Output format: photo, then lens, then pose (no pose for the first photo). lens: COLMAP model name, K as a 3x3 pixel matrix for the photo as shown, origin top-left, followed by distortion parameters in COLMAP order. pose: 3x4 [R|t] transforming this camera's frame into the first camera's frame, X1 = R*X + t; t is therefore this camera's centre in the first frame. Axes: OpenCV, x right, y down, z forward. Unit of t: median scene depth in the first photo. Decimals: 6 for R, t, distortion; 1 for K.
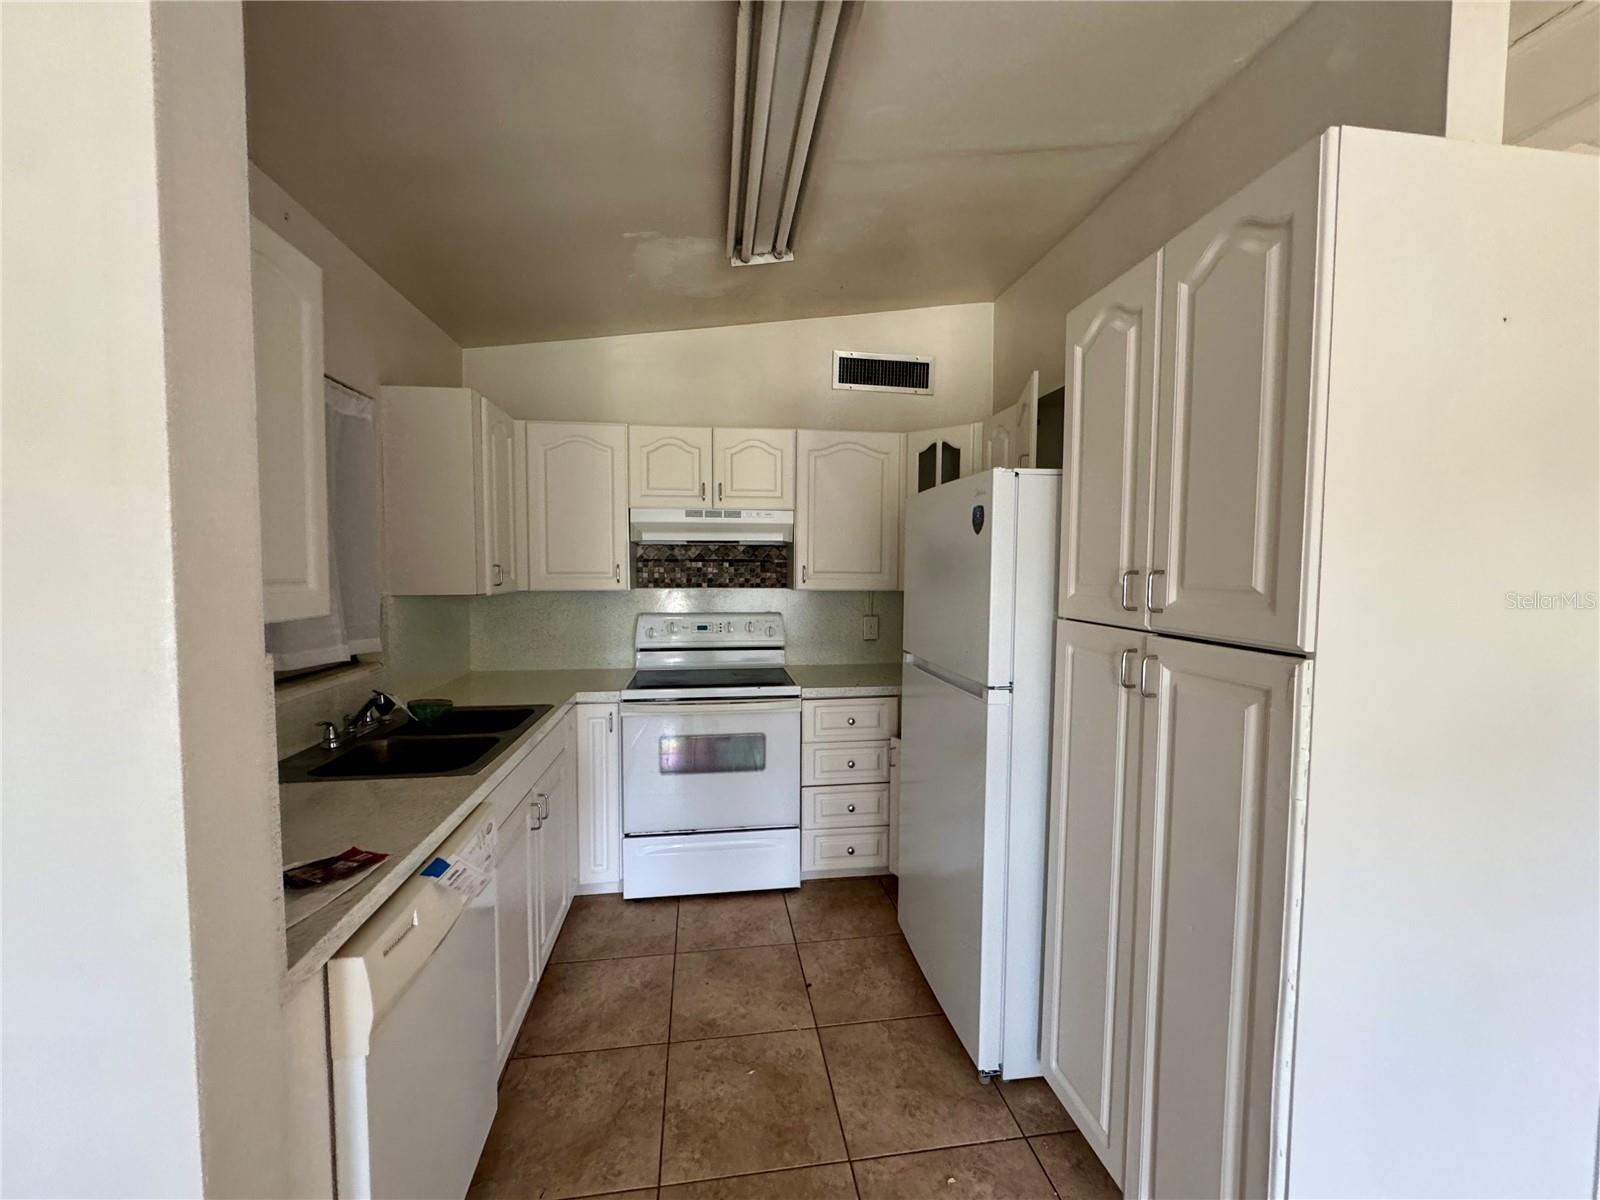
lens RADIAL K [[637.1, 0, 799.0], [0, 637.1, 599.1], [0, 0, 1]] dist [-0.003475, -0.000304]
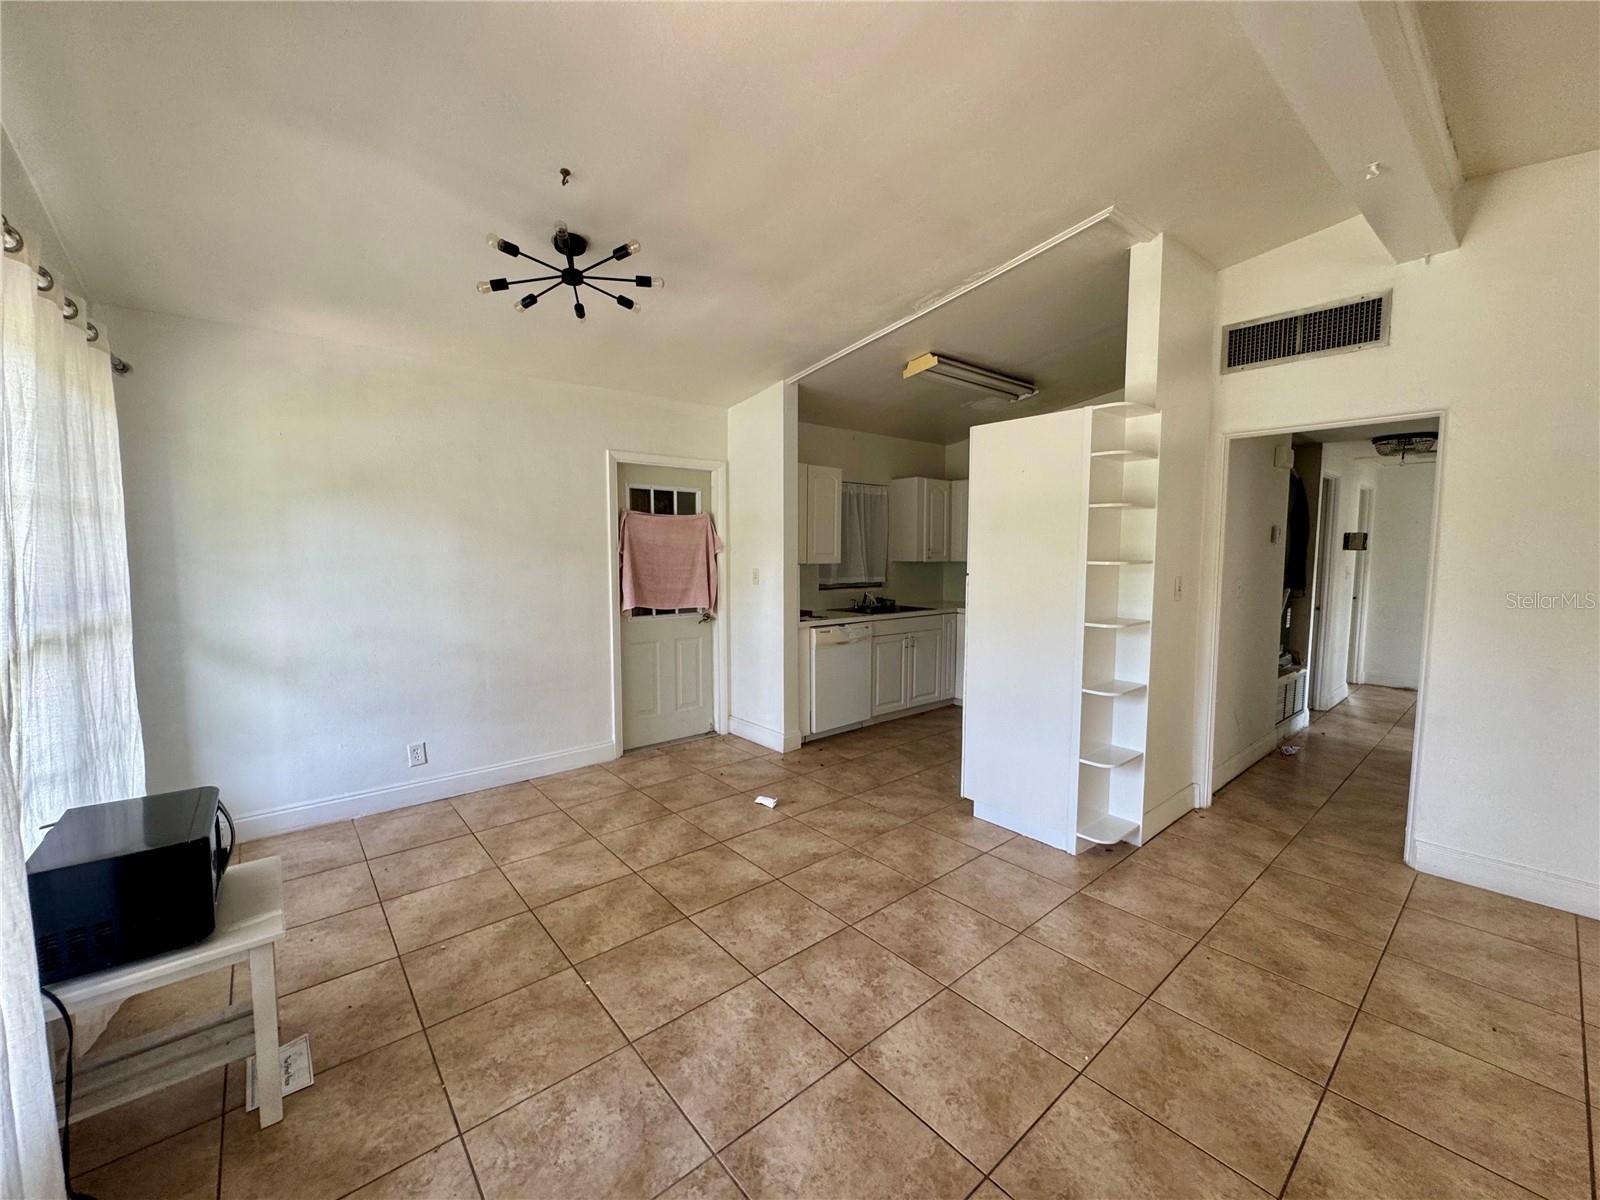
lens RADIAL K [[637.1, 0, 799.0], [0, 637.1, 599.1], [0, 0, 1]] dist [-0.003475, -0.000304]
pose [[0.528376, 0.062970, -0.846672, 1.080494], [-0.041680, 0.997967, 0.048212, 0.031328], [0.847987, 0.009815, 0.529927, -0.546931]]
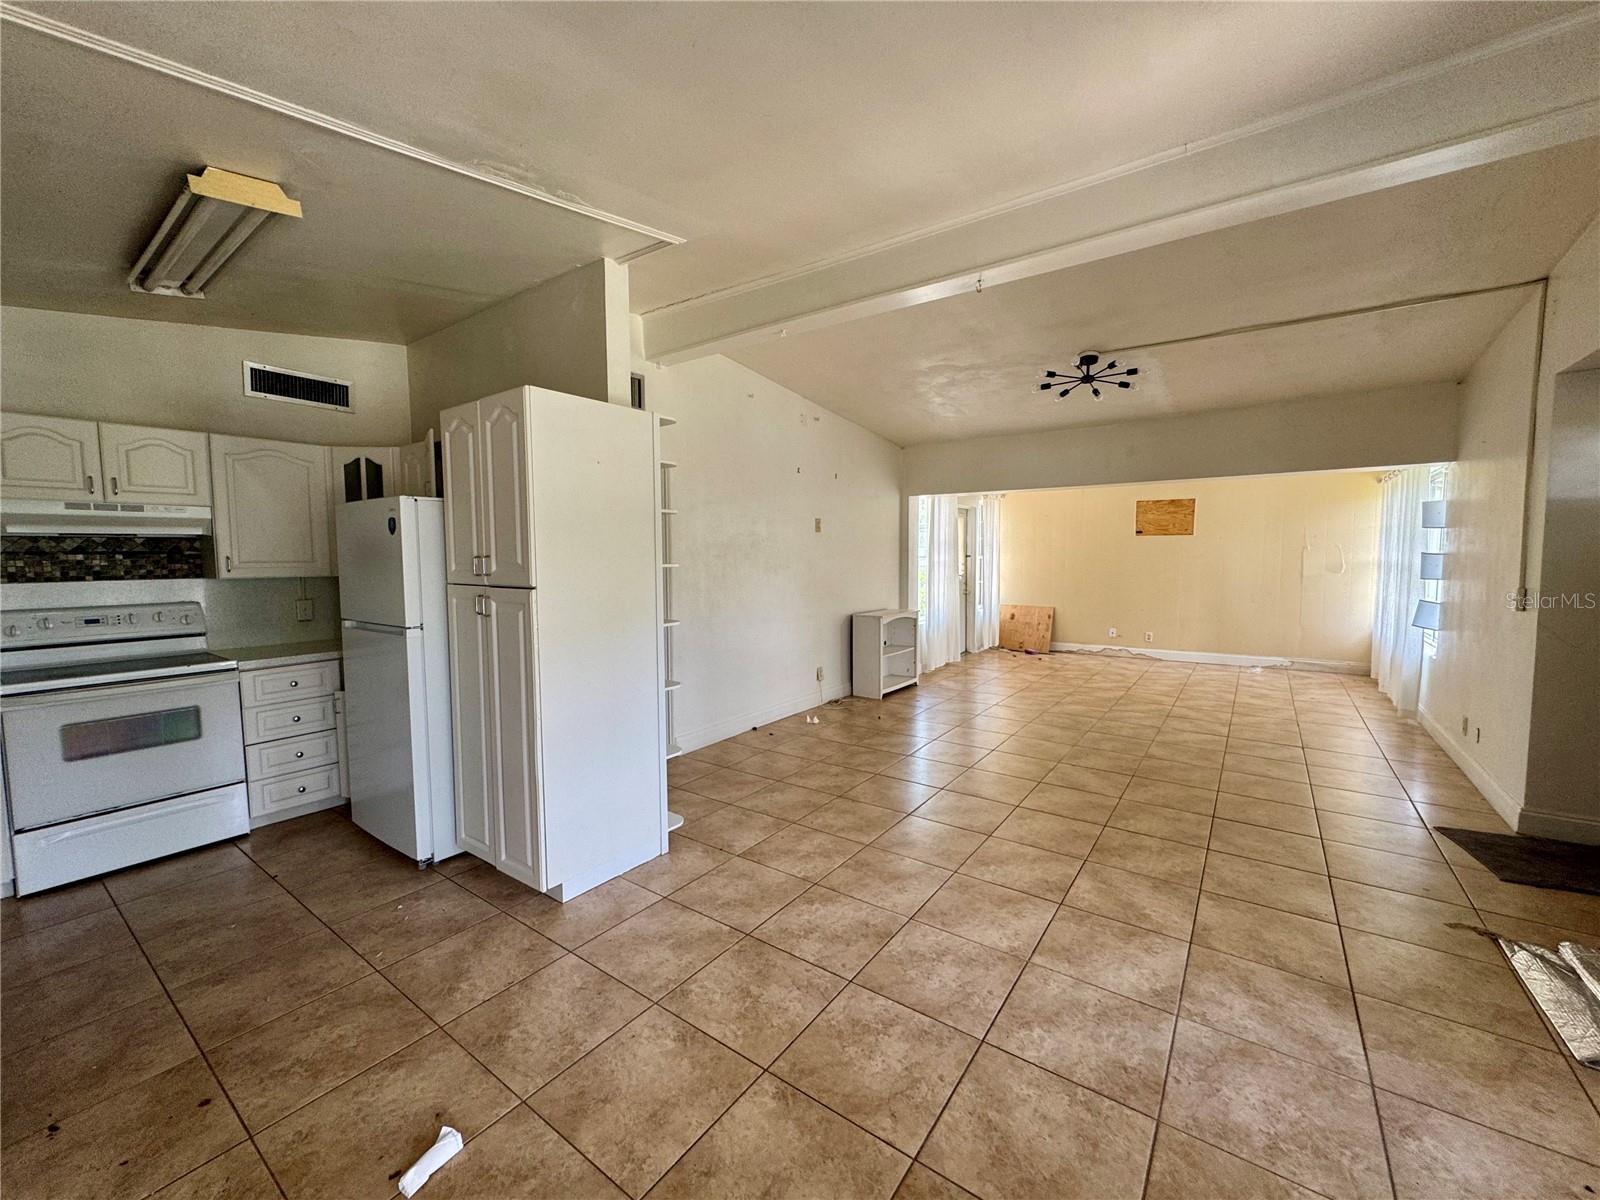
lens RADIAL K [[636.9, 0, 798.7], [0, 636.9, 600.2], [0, 0, 1]] dist [-0.002146, 0.000068]
pose [[0.698986, -0.062808, 0.712372, -0.094662], [0.048543, 0.998005, 0.040360, 0.028556], [-0.713486, 0.006369, 0.700641, -0.513642]]
